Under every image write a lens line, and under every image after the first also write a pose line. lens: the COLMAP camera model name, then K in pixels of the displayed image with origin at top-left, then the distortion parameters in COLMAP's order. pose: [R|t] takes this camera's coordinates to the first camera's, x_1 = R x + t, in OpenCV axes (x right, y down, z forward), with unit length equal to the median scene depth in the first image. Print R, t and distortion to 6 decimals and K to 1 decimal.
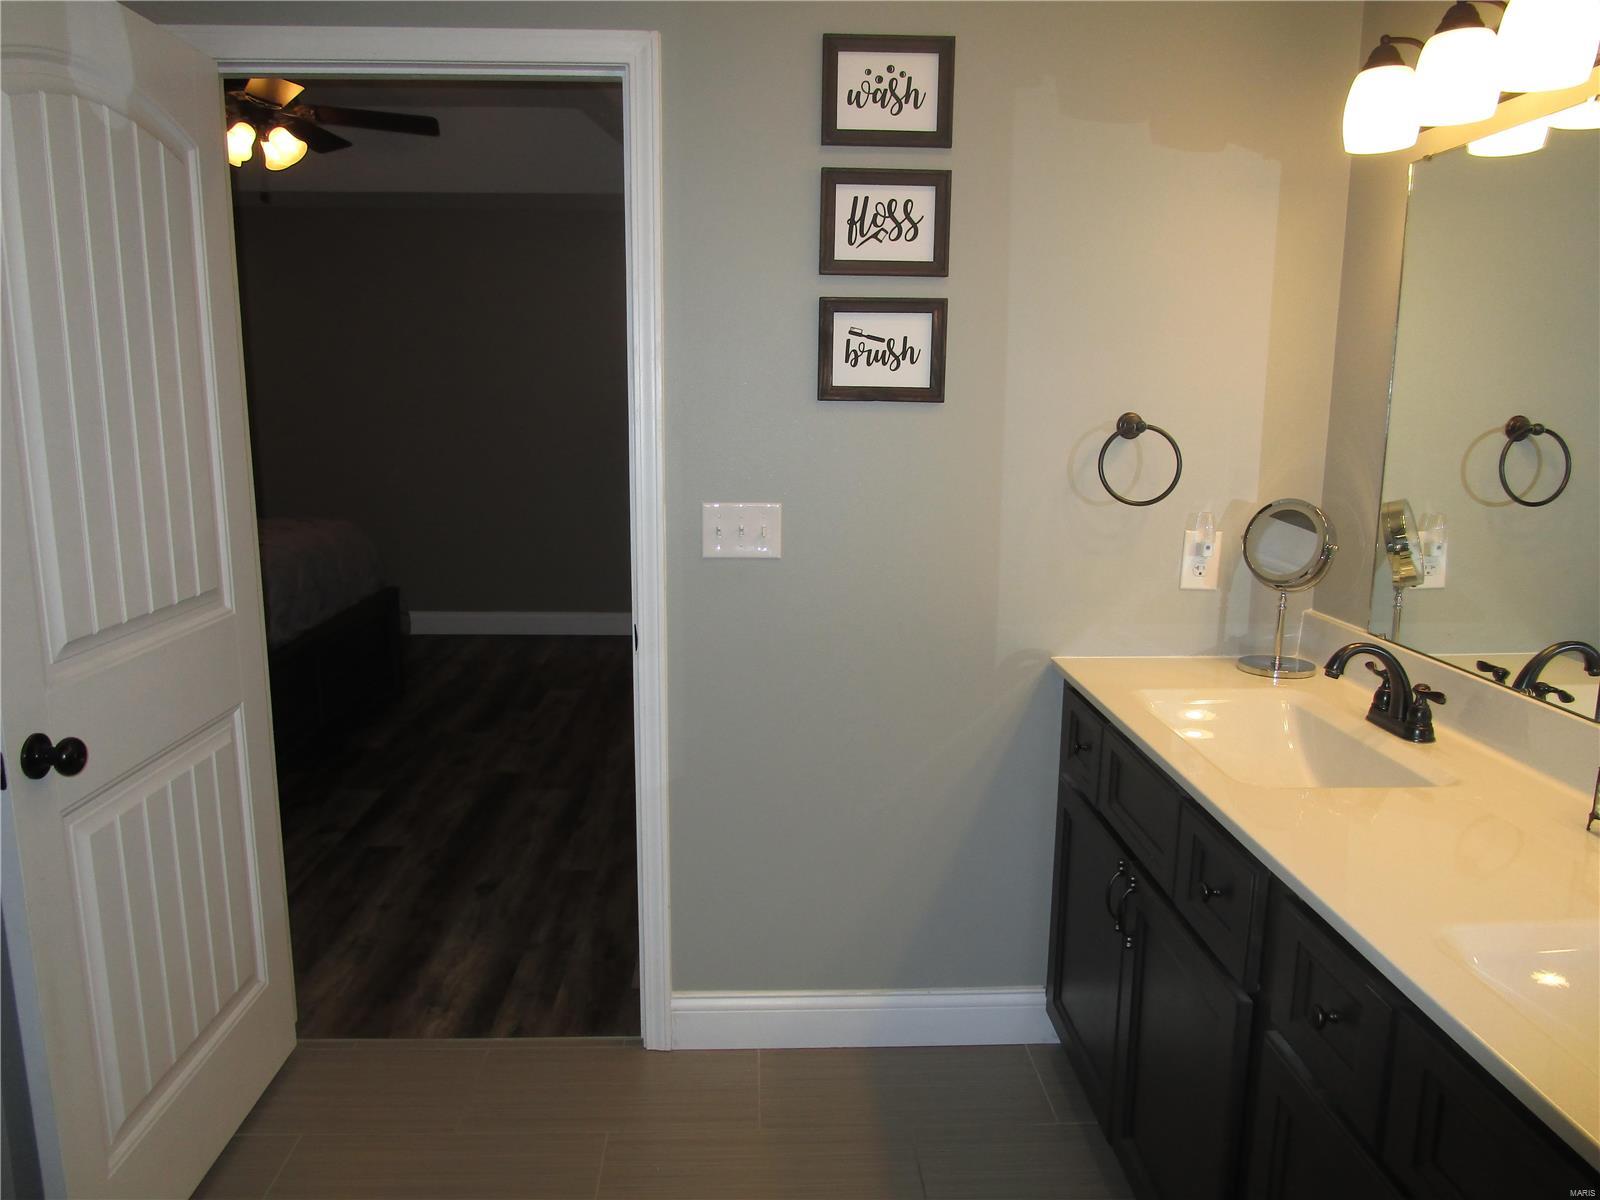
lens RADIAL K [[1128.8, 0, 796.1], [0, 1128.8, 605.2], [0, 0, 1]] dist [-0.039622, 0.021563]
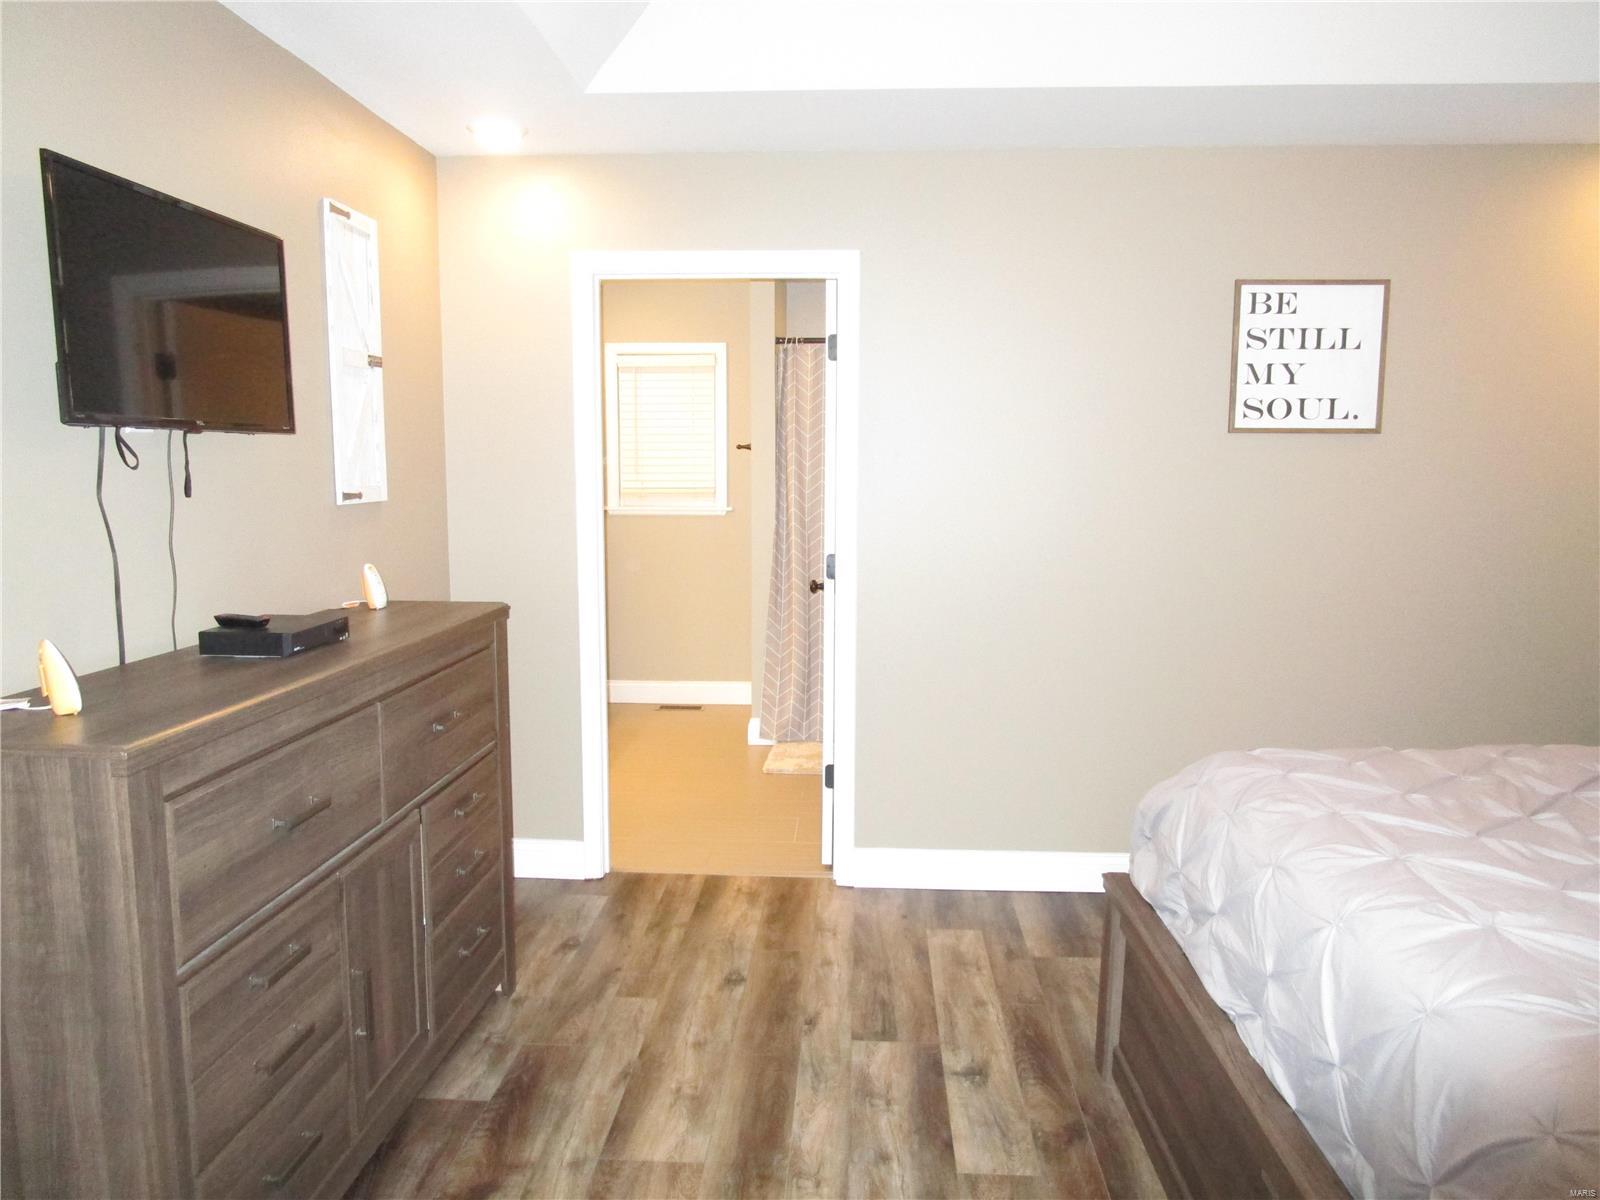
lens RADIAL K [[1128.8, 0, 796.1], [0, 1128.8, 605.2], [0, 0, 1]] dist [-0.039622, 0.021563]
pose [[-0.995115, -0.025066, 0.095487, -0.473302], [0.005370, 0.952054, 0.305882, -0.390631], [-0.098576, 0.304901, -0.947269, 2.069588]]
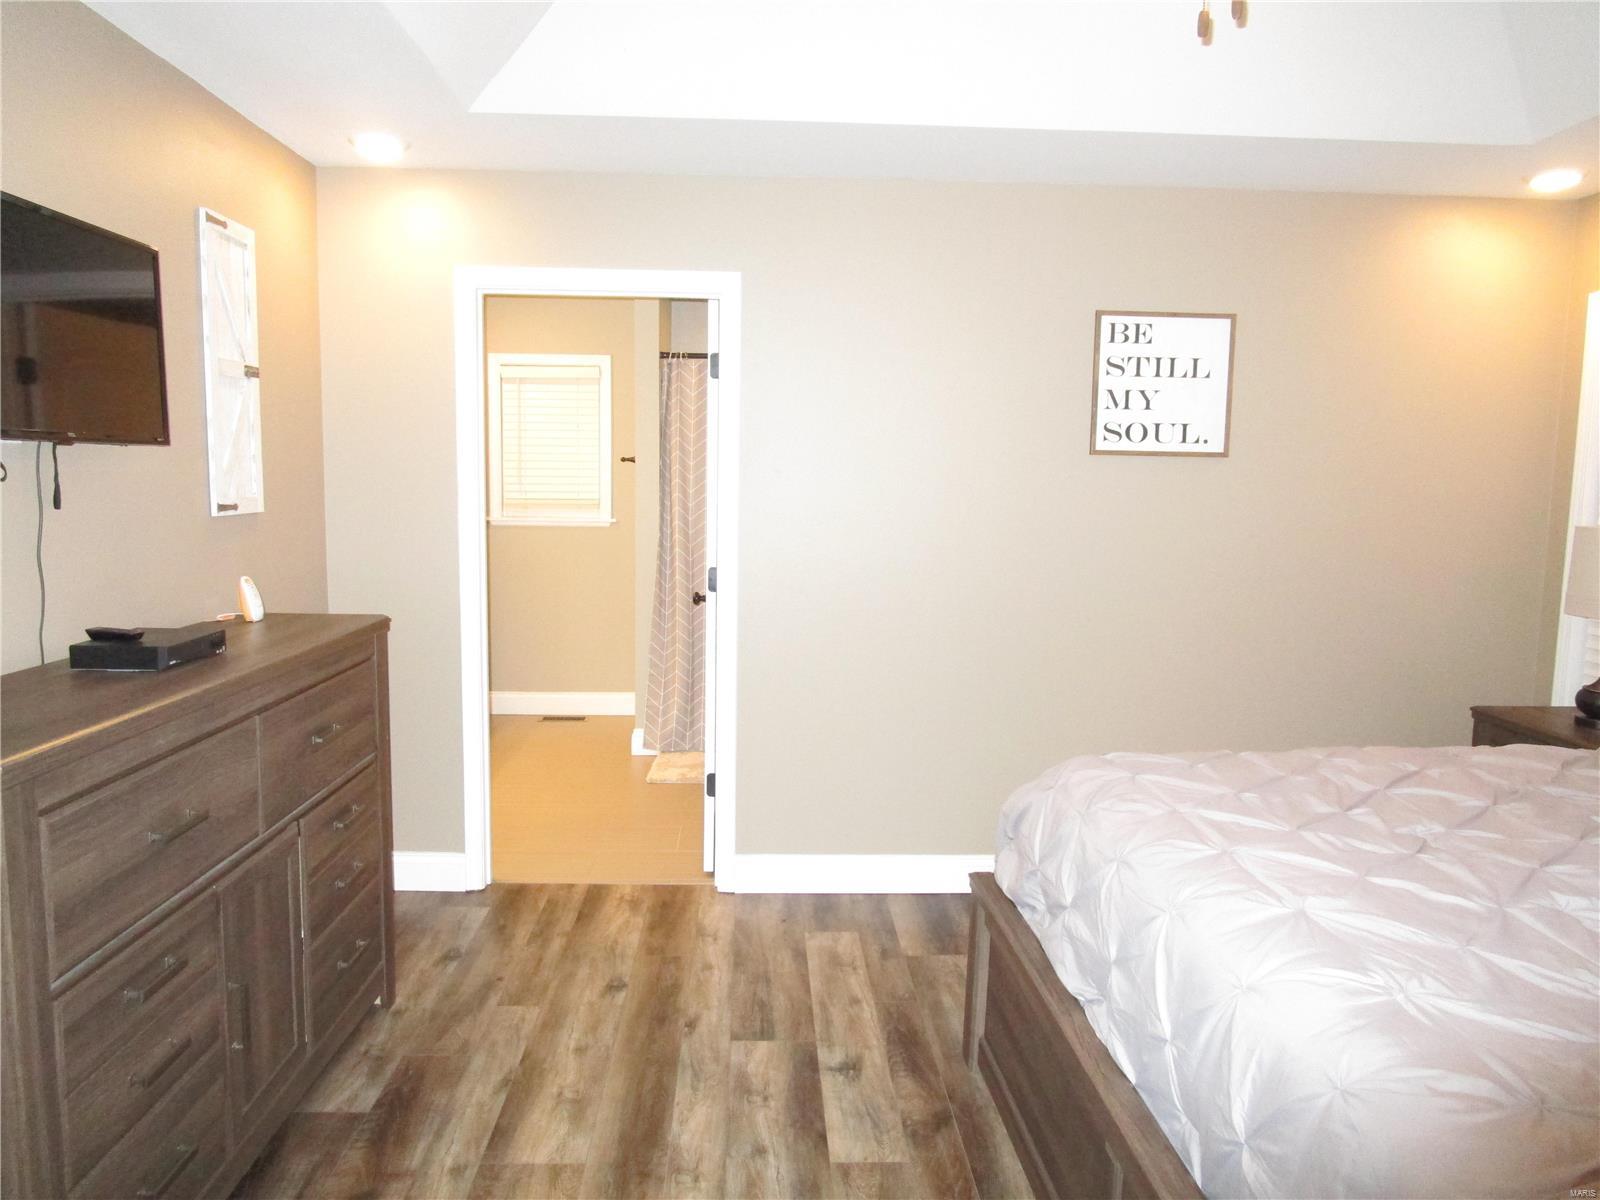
lens RADIAL K [[1128.8, 0, 796.1], [0, 1128.8, 605.2], [0, 0, 1]] dist [-0.039622, 0.021563]
pose [[-0.999655, -0.025961, -0.004015, -0.482140], [-0.025984, 0.954643, 0.296617, -0.403494], [-0.003868, 0.296618, -0.954988, 2.099605]]
